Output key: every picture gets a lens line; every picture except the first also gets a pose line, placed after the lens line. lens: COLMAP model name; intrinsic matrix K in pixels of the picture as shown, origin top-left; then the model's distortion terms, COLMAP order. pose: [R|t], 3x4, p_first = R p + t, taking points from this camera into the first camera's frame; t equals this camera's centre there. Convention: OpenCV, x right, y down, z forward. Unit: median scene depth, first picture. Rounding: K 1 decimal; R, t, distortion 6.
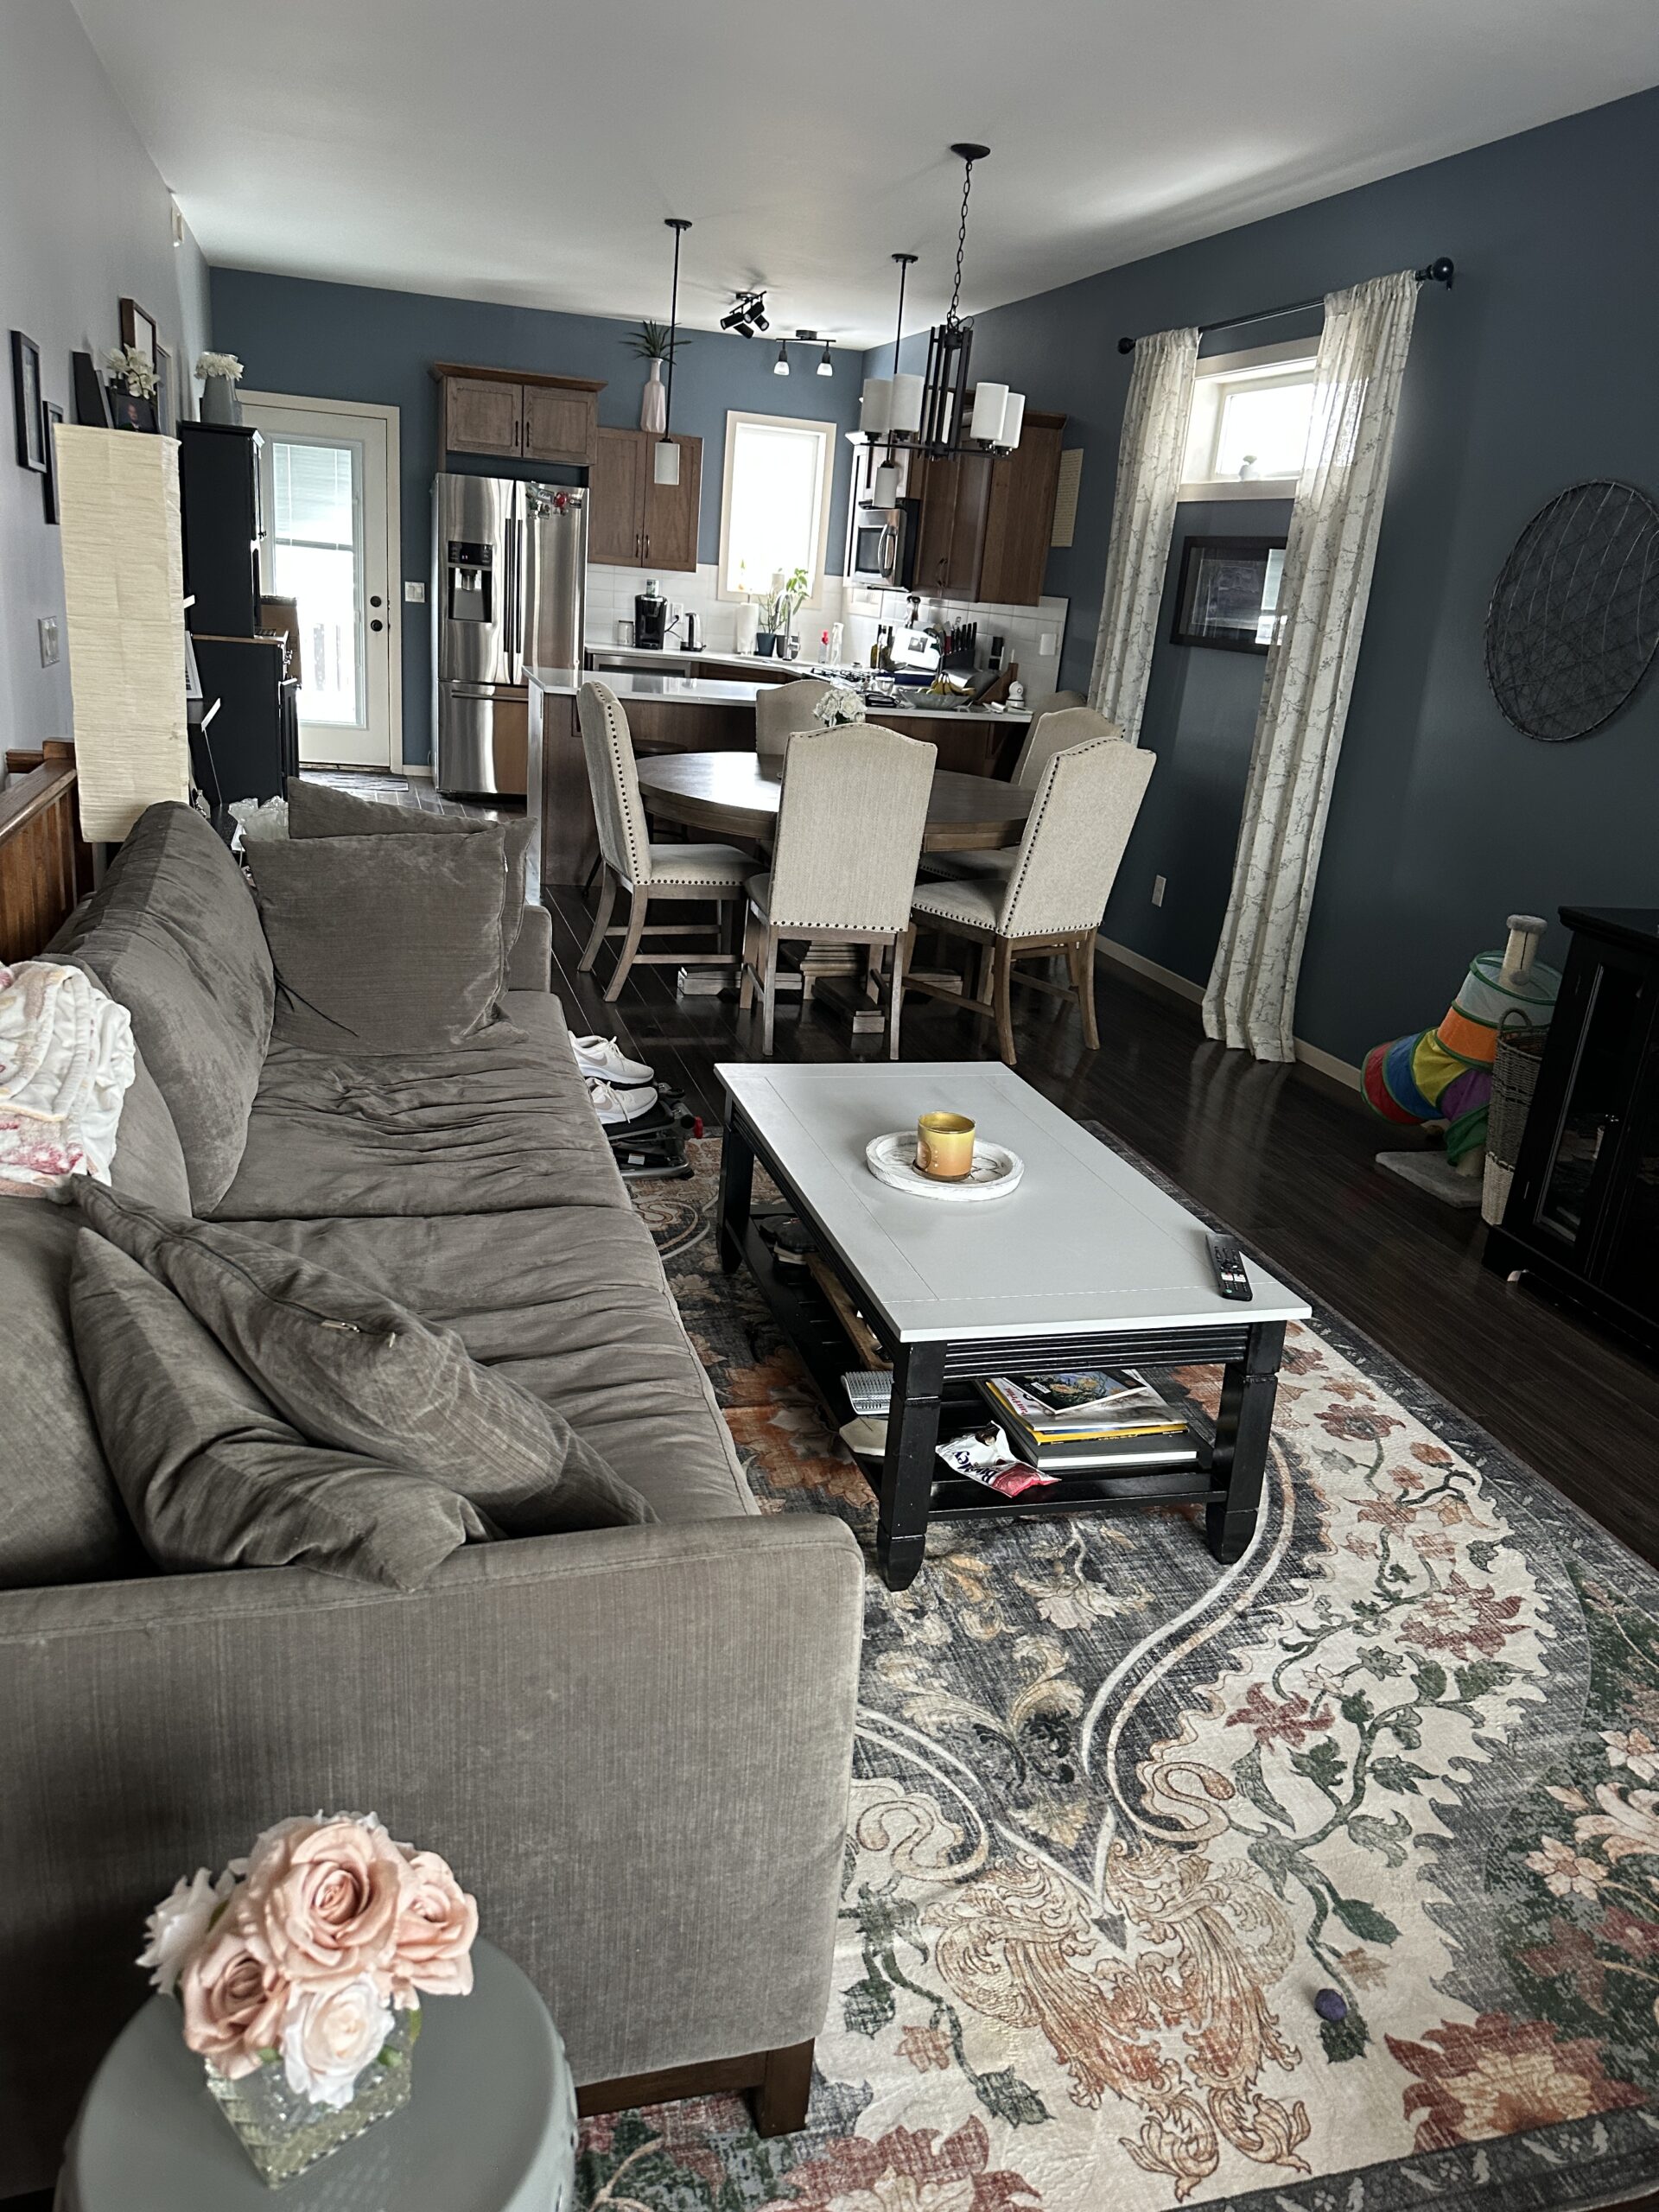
lens RADIAL K [[1579.3, 0, 829.5], [0, 1579.3, 1106.0], [0, 0, 1]] dist [-0.014902, -0.002350]
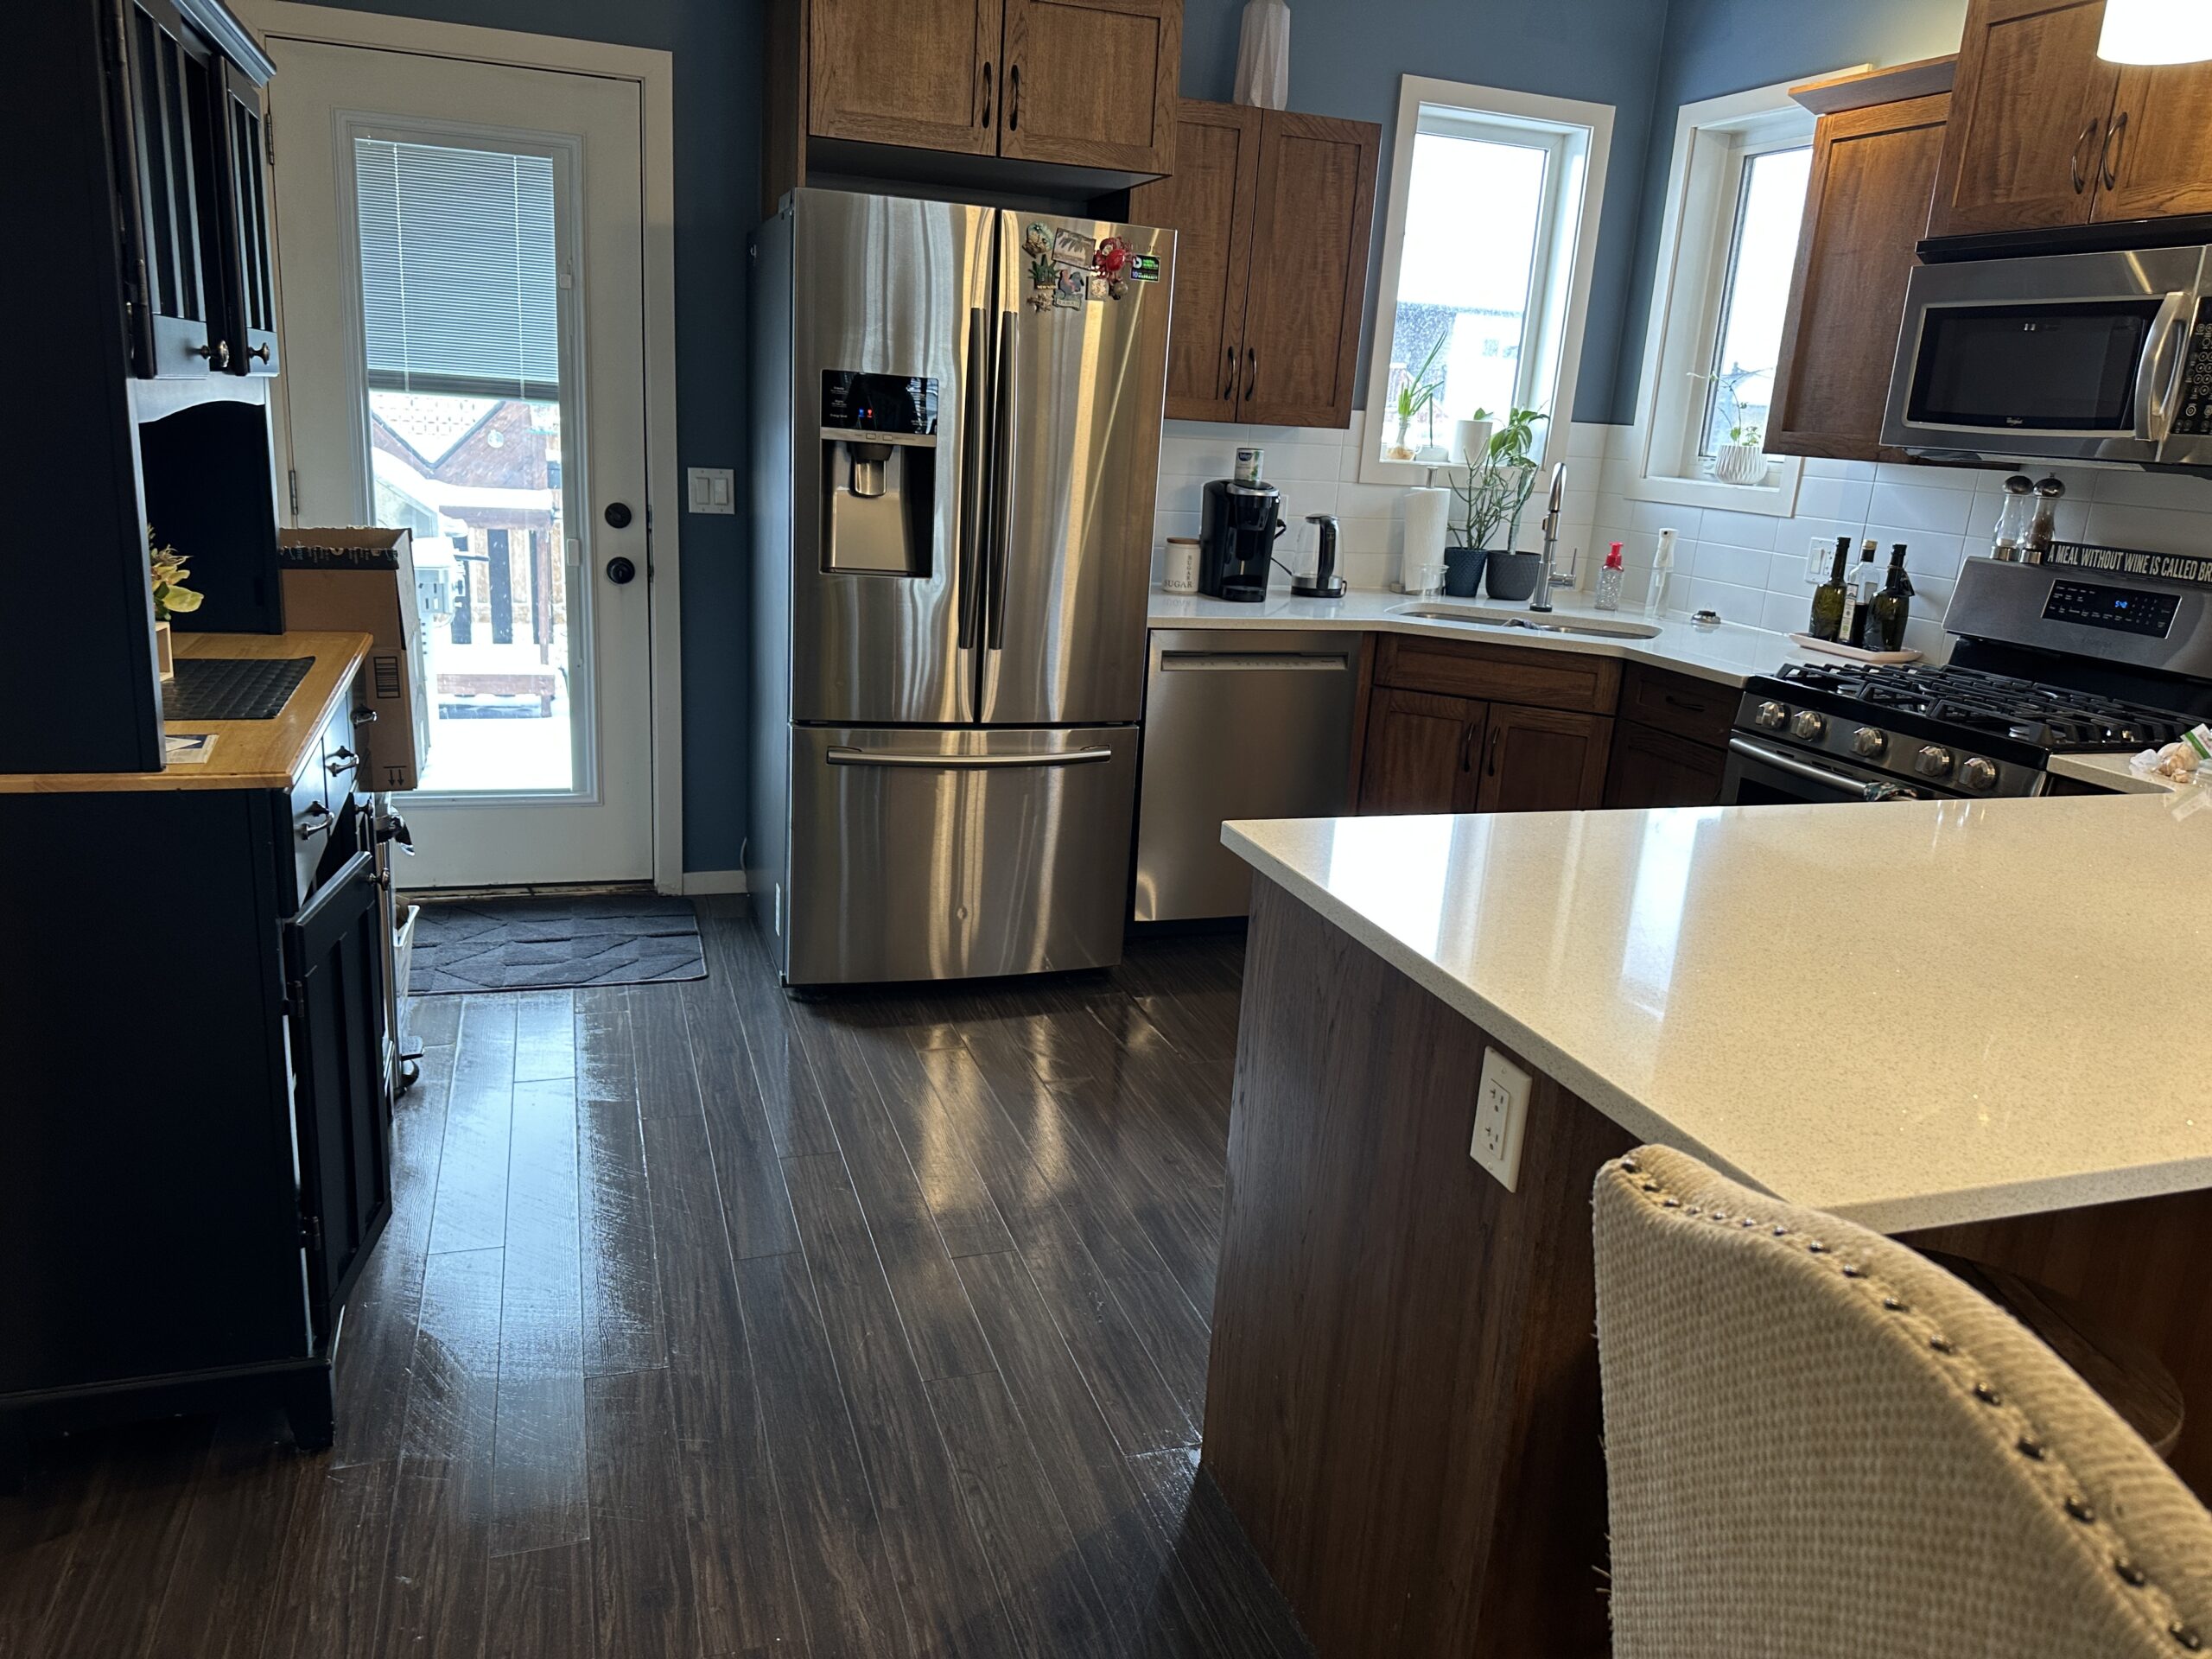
lens RADIAL K [[1579.3, 0, 1111.3], [0, 1579.3, 796.9], [0, 0, 1]] dist [-0.014902, -0.002350]
pose [[0.998840, -0.031053, 0.036794, -0.176200], [0.033511, 0.997109, -0.068191, -0.213885], [-0.034570, 0.069345, 0.996994, 0.586788]]
